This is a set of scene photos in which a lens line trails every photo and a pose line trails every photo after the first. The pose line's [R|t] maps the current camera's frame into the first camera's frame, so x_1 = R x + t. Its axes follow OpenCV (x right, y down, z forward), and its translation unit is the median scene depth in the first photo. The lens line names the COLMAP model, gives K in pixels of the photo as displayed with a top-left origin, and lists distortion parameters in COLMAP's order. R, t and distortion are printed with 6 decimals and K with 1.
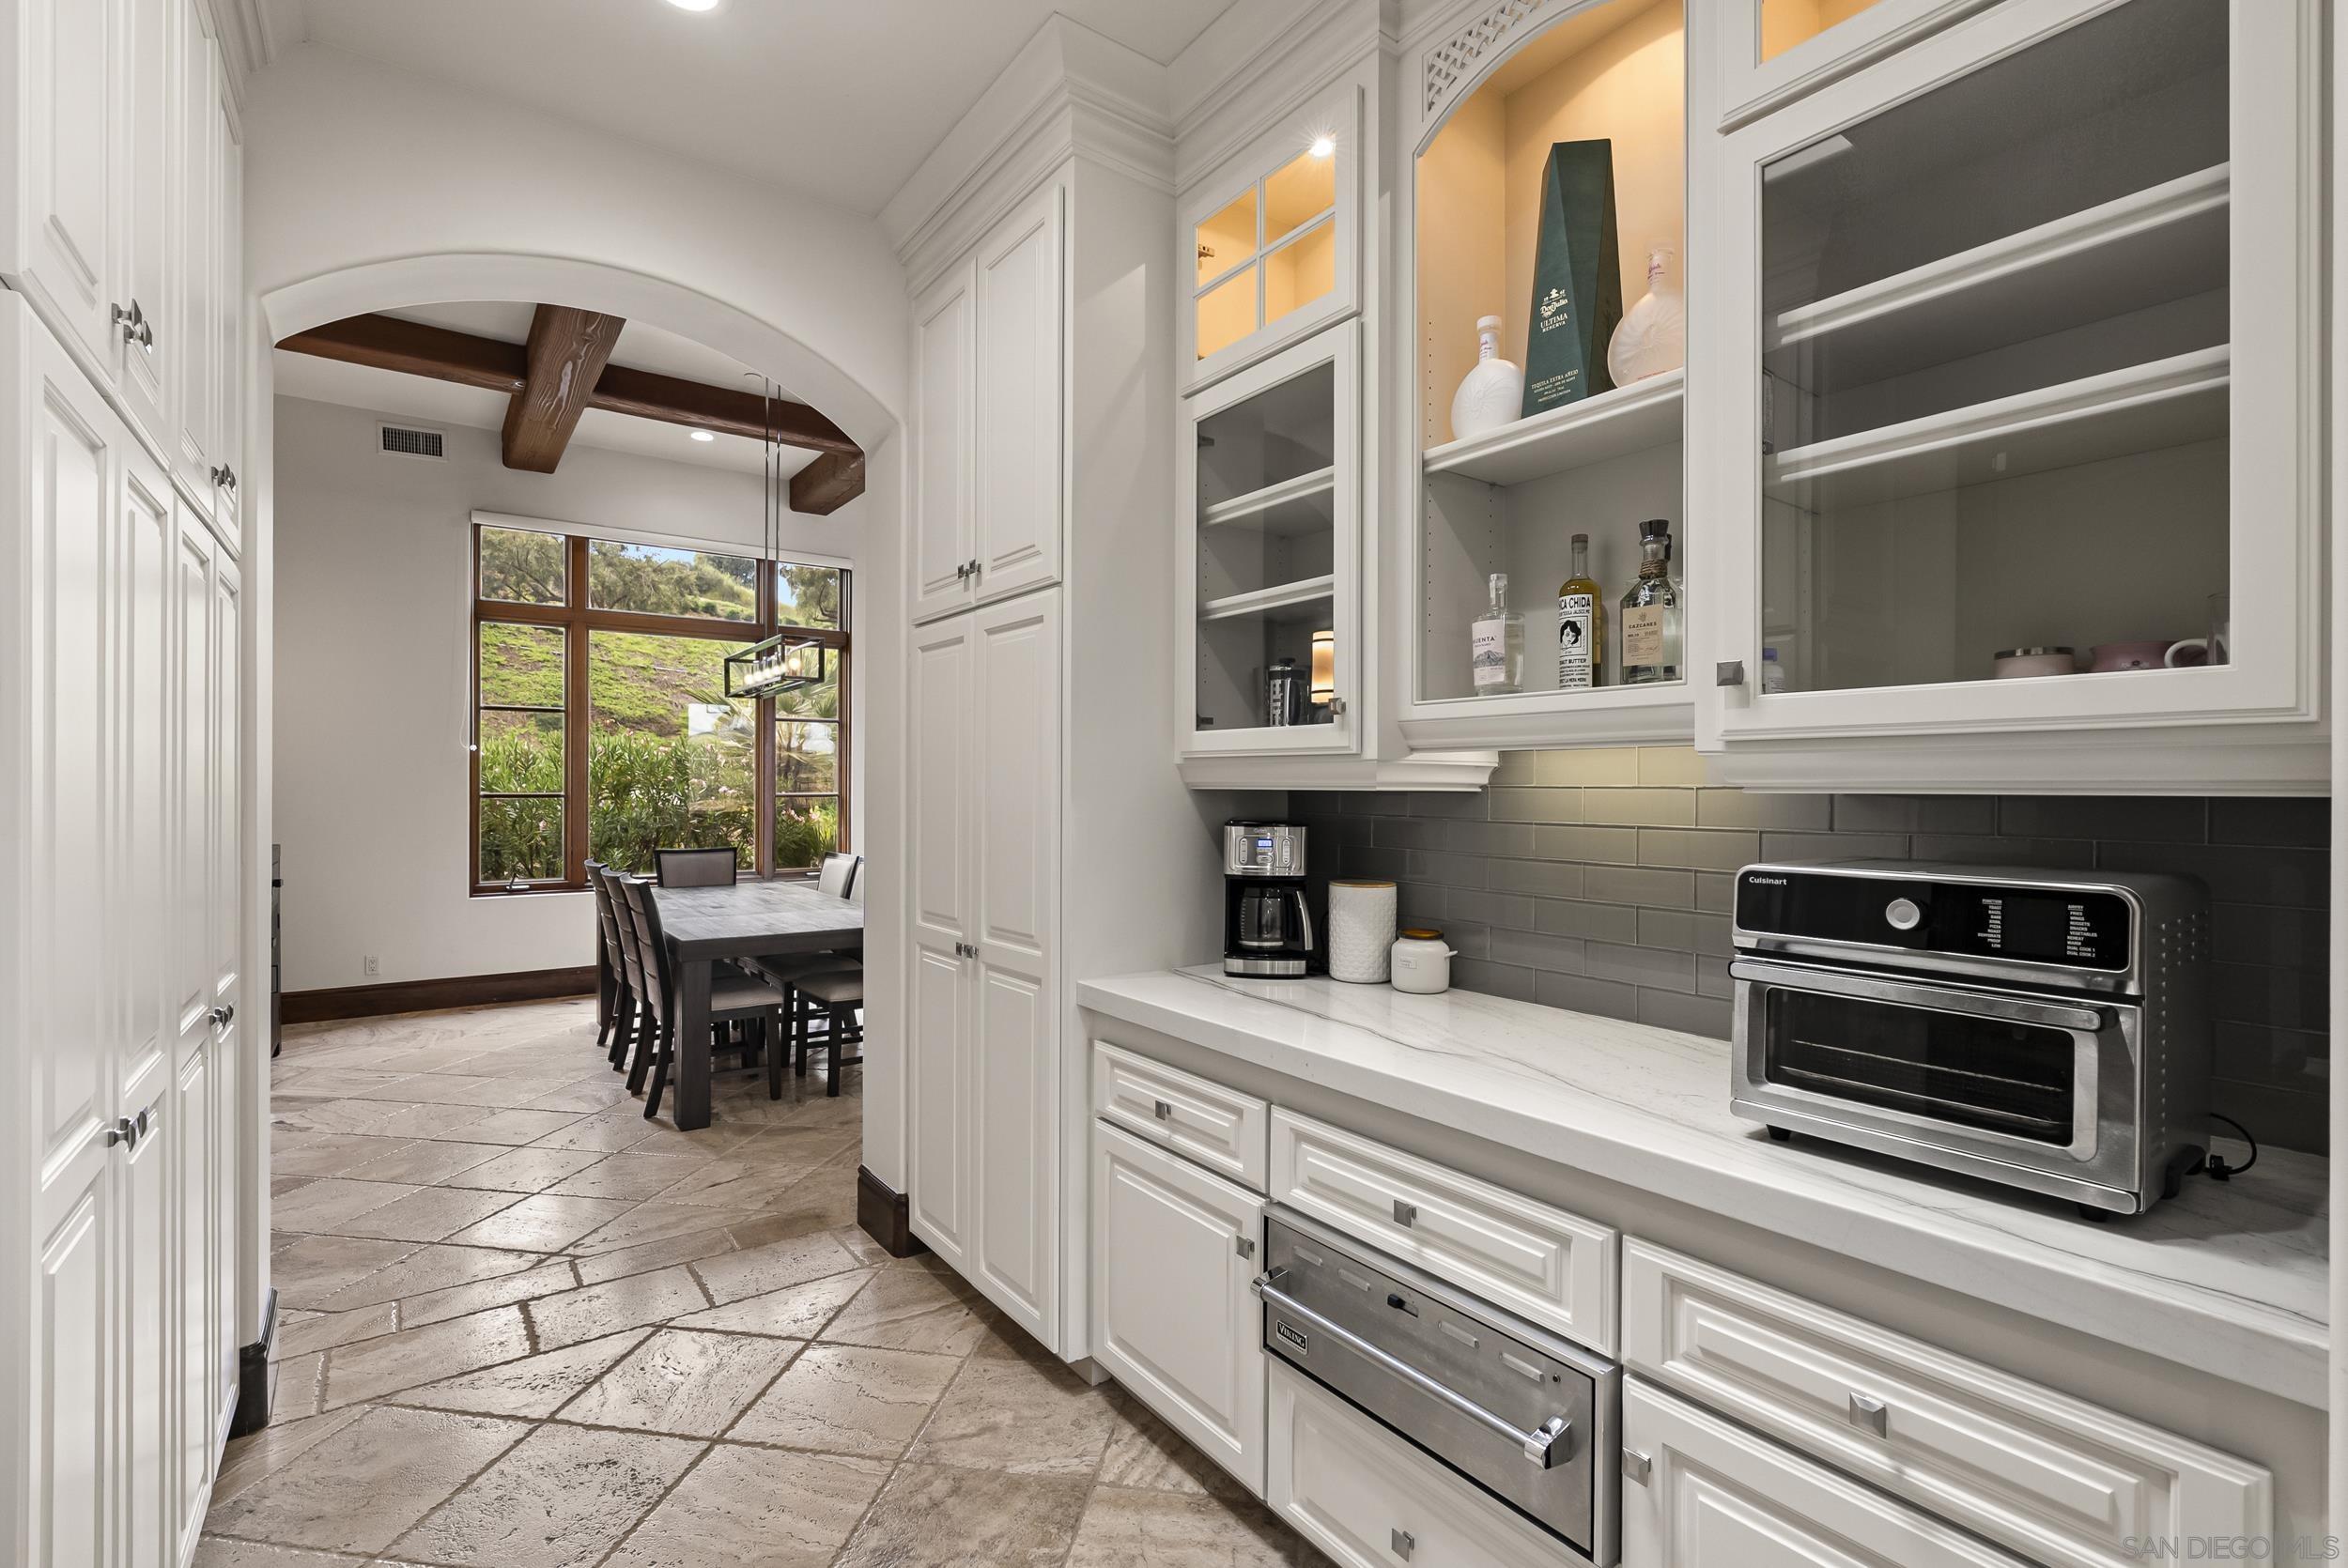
lens RADIAL K [[1067.8, 0, 1170.6], [0, 1067.8, 786.7], [0, 0, 1]] dist [0.004275, 0.000359]
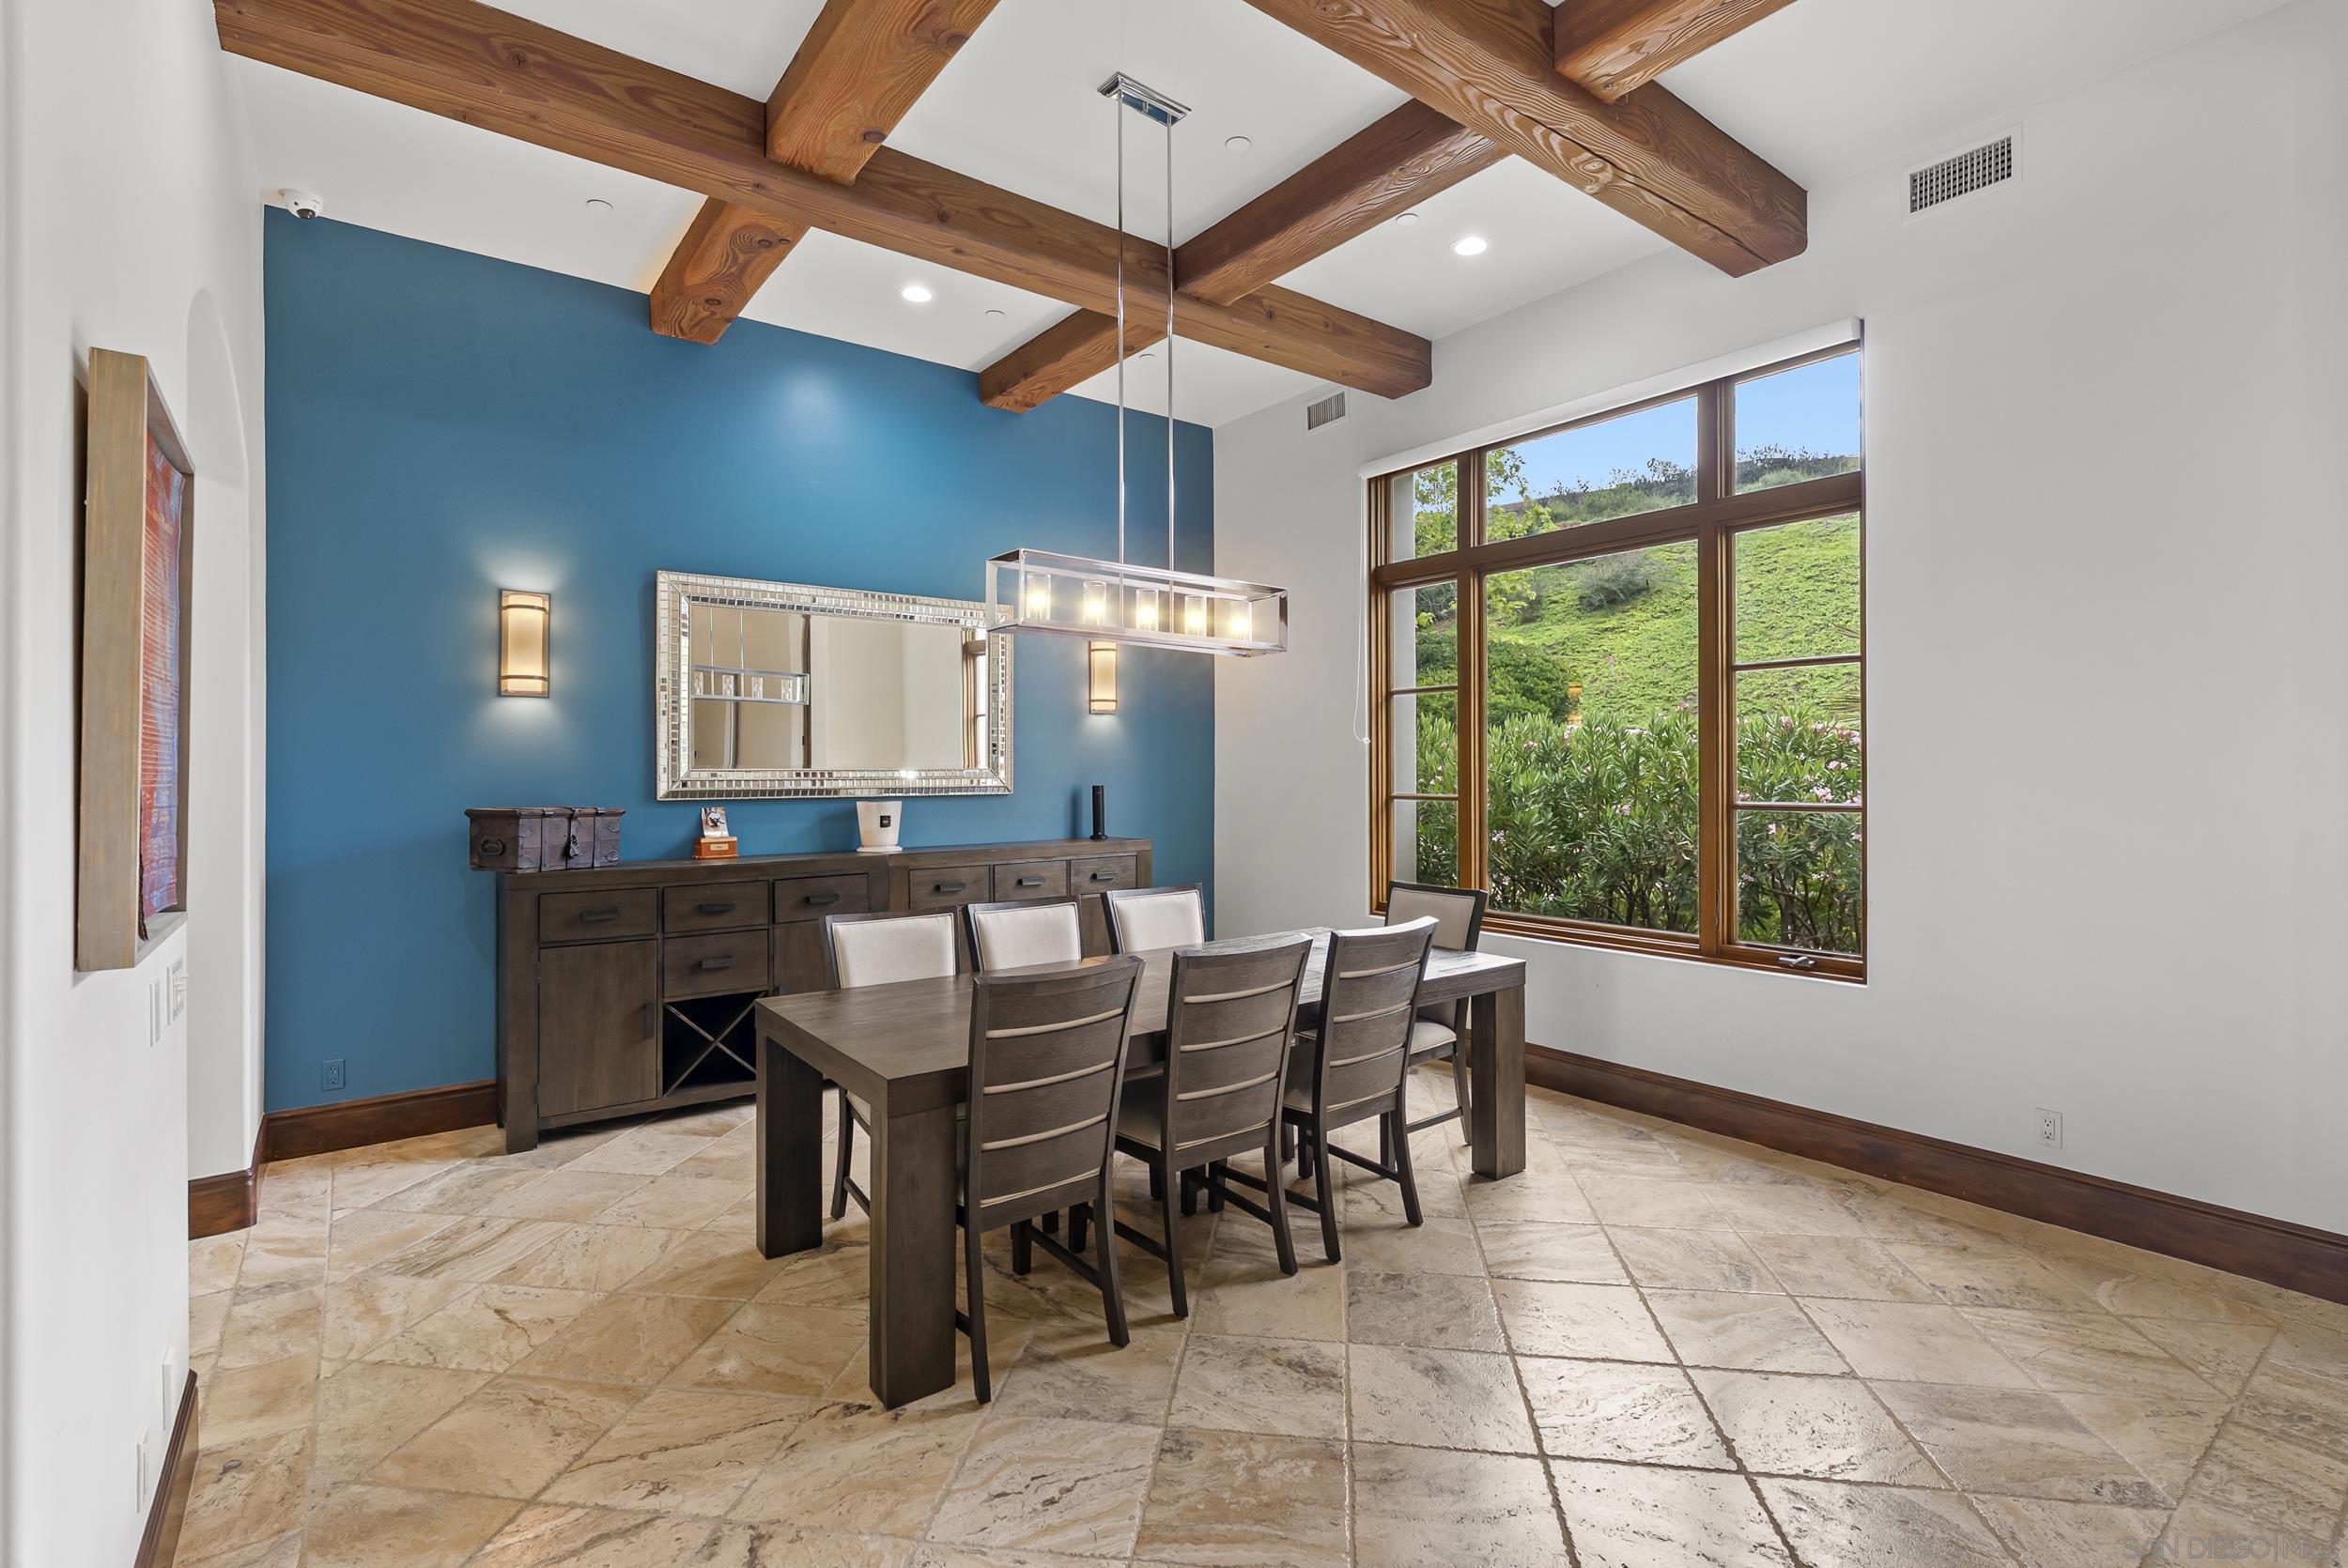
lens RADIAL K [[1067.8, 0, 1167.2], [0, 1067.8, 775.1], [0, 0, 1]] dist [0.004275, 0.000359]
pose [[0.012659, -0.001467, -0.999919, 0.324598], [0.004008, 0.999991, -0.001416, -0.013371], [0.999912, -0.003990, 0.012665, 1.334129]]
